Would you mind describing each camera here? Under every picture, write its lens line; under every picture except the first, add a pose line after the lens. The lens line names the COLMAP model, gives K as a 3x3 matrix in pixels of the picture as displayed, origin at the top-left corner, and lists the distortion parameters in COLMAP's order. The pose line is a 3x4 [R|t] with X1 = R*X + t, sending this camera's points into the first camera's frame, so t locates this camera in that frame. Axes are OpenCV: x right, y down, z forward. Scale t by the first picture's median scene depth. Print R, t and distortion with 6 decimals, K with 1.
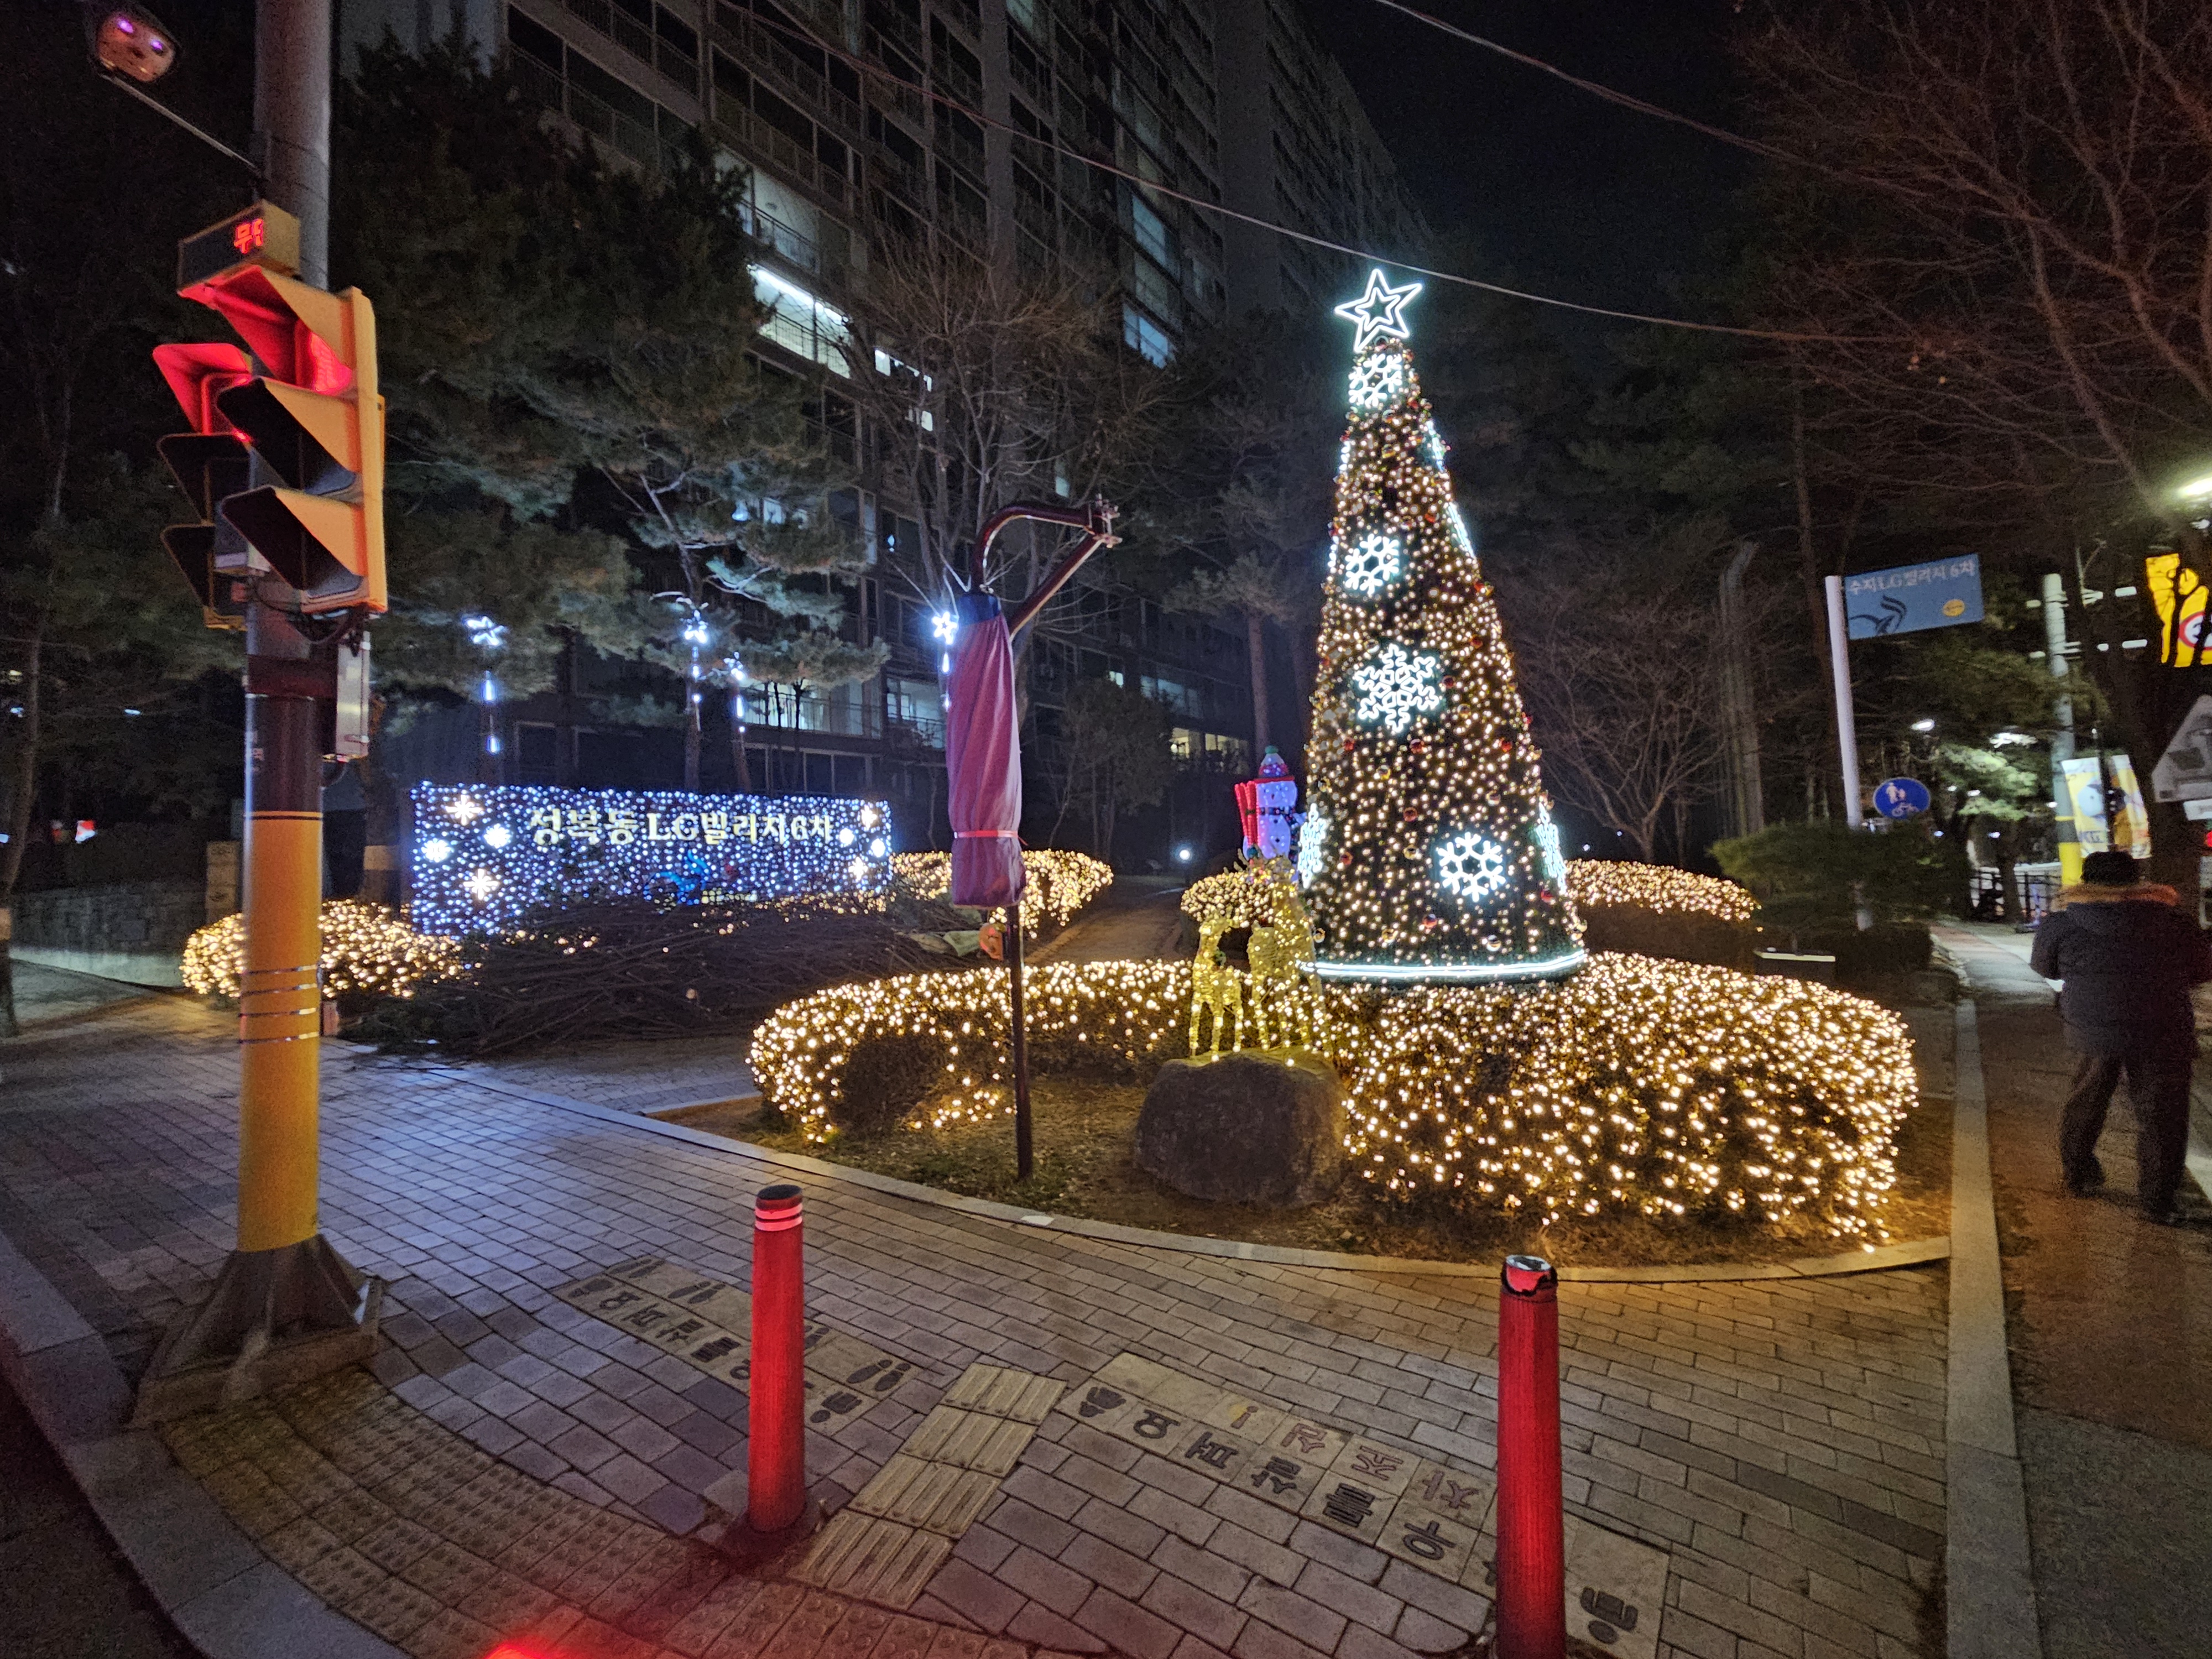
lens RADIAL K [[910.4, 0, 1103.6], [0, 910.4, 805.5], [0, 0, 1]] dist [-0.000445, -0.000070]
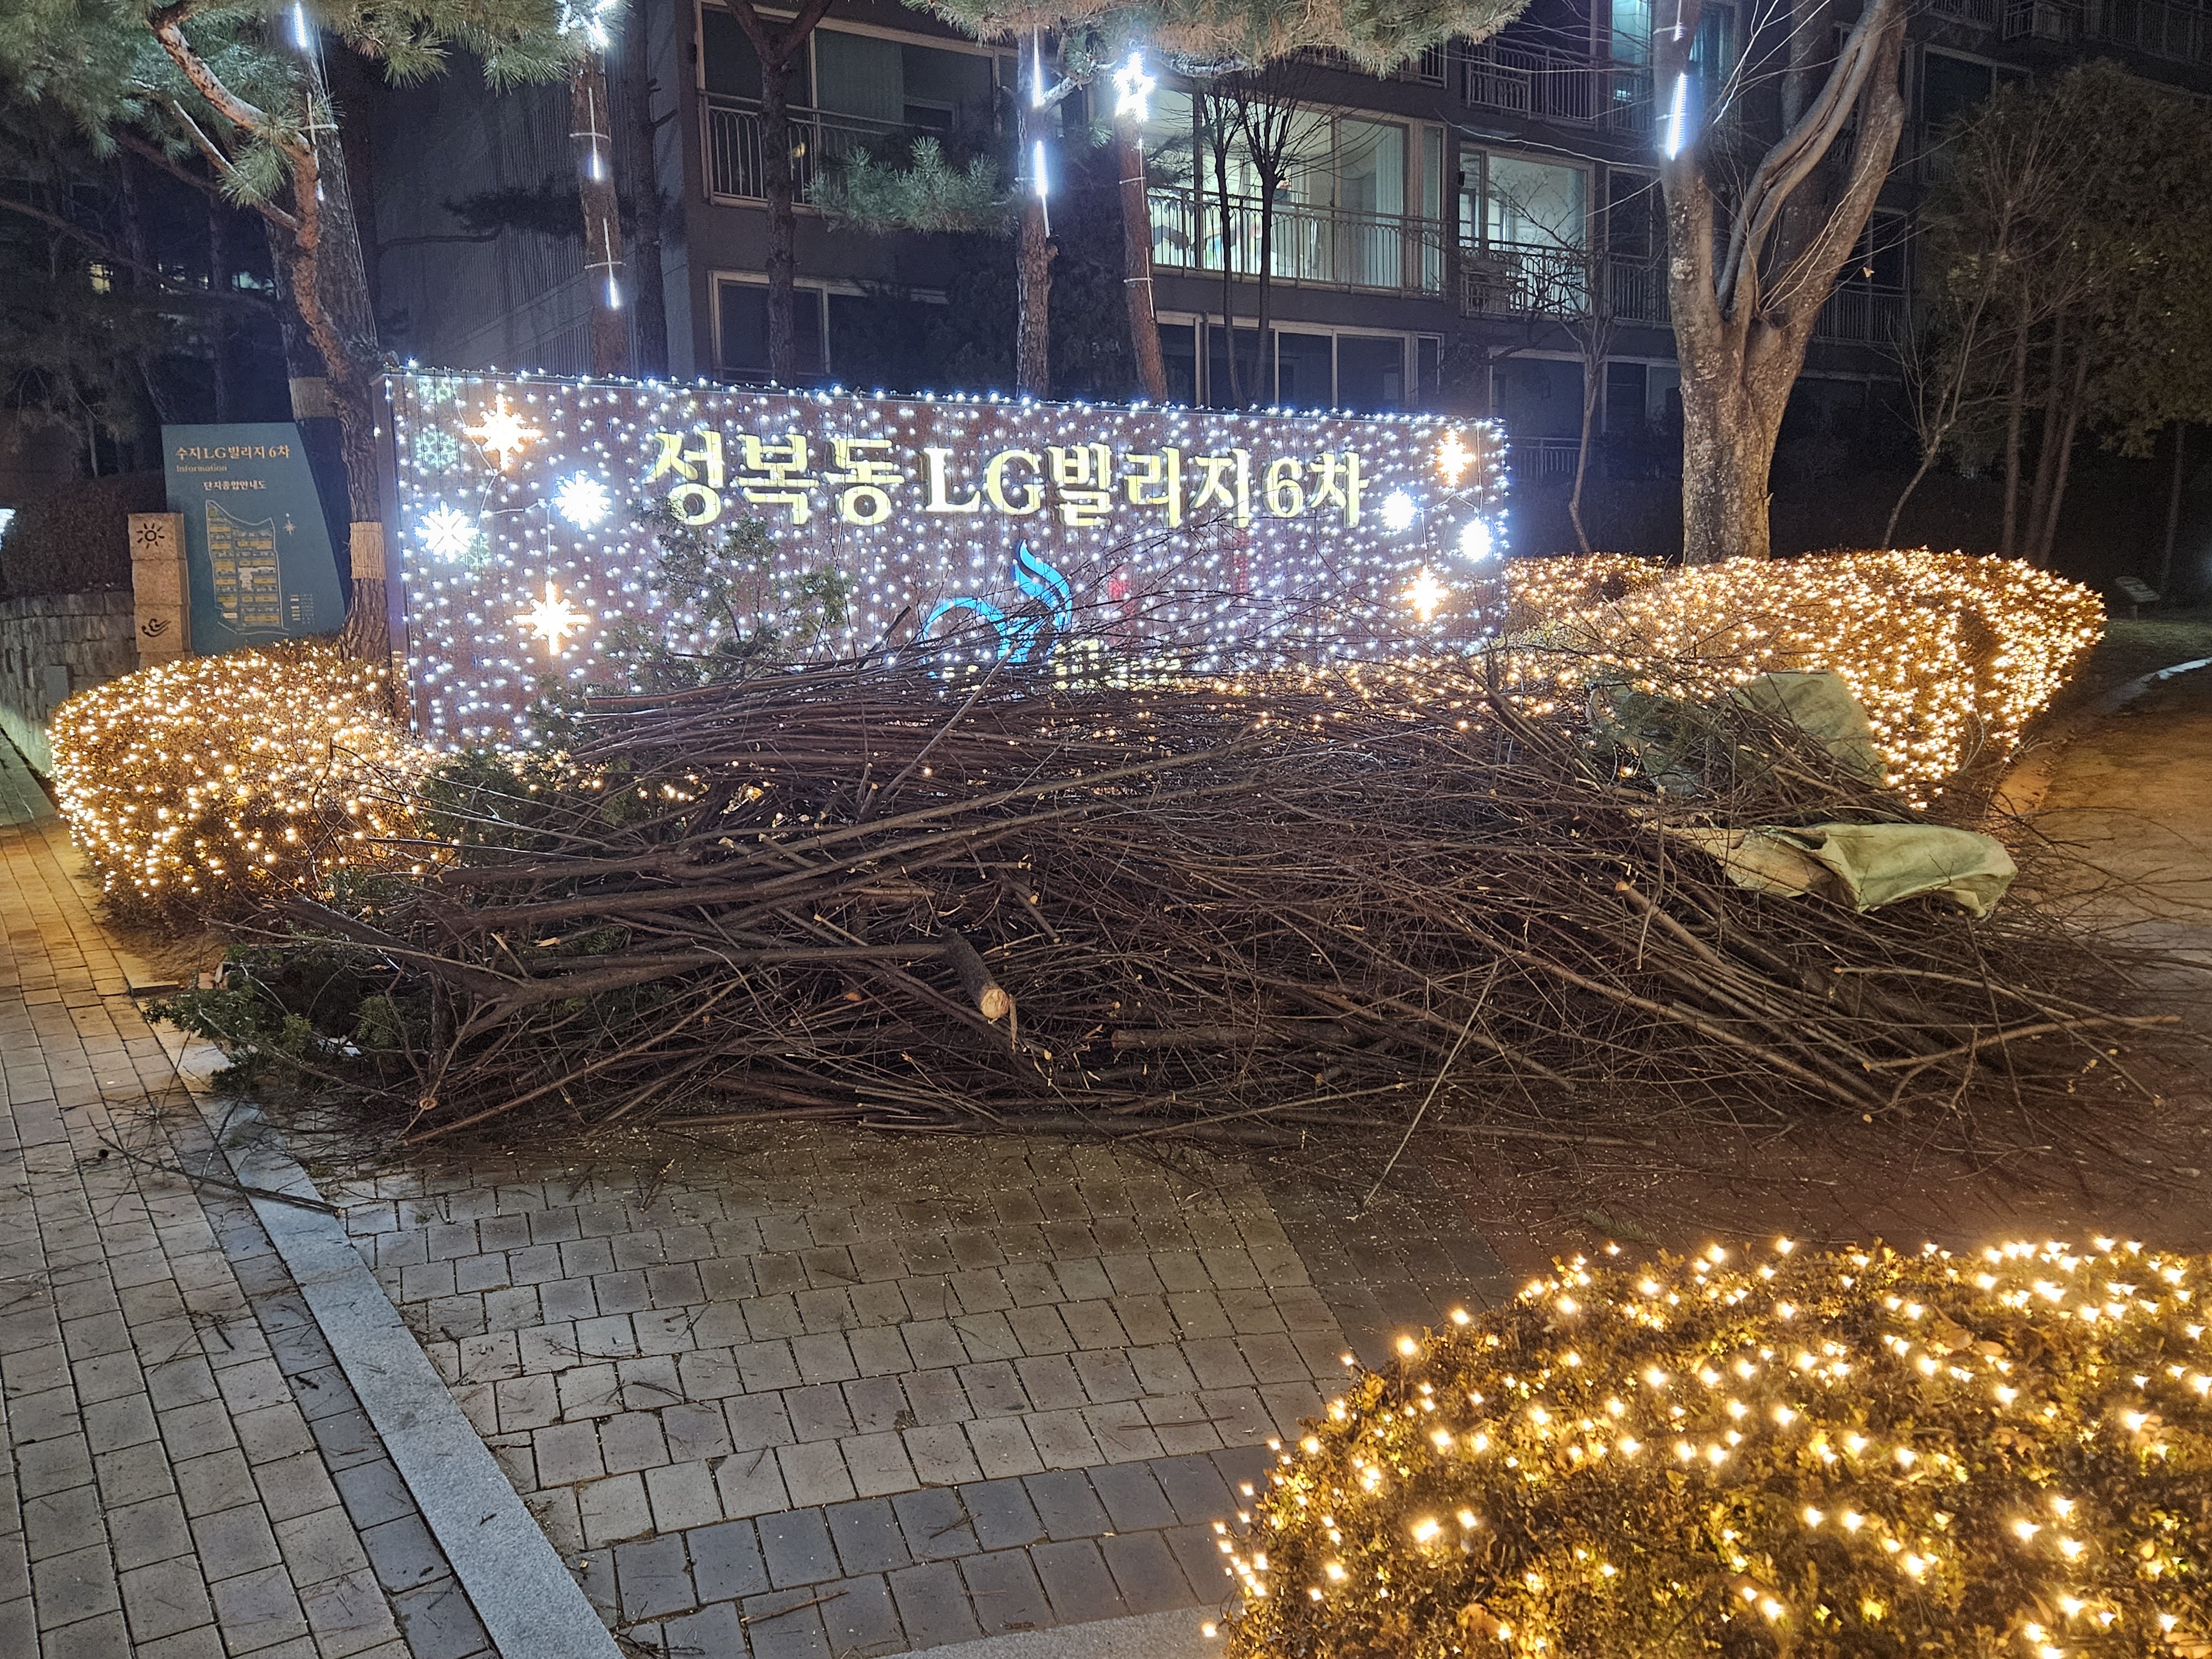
lens RADIAL K [[1867.1, 0, 1106.0], [0, 1867.1, 829.5], [0, 0, 1]] dist [0.060299, 0.001484]
pose [[0.920302, 0.062843, -0.386128, -0.100157], [0.012720, 0.981685, 0.190088, 0.017824], [0.391001, -0.179850, 0.902647, 0.257261]]
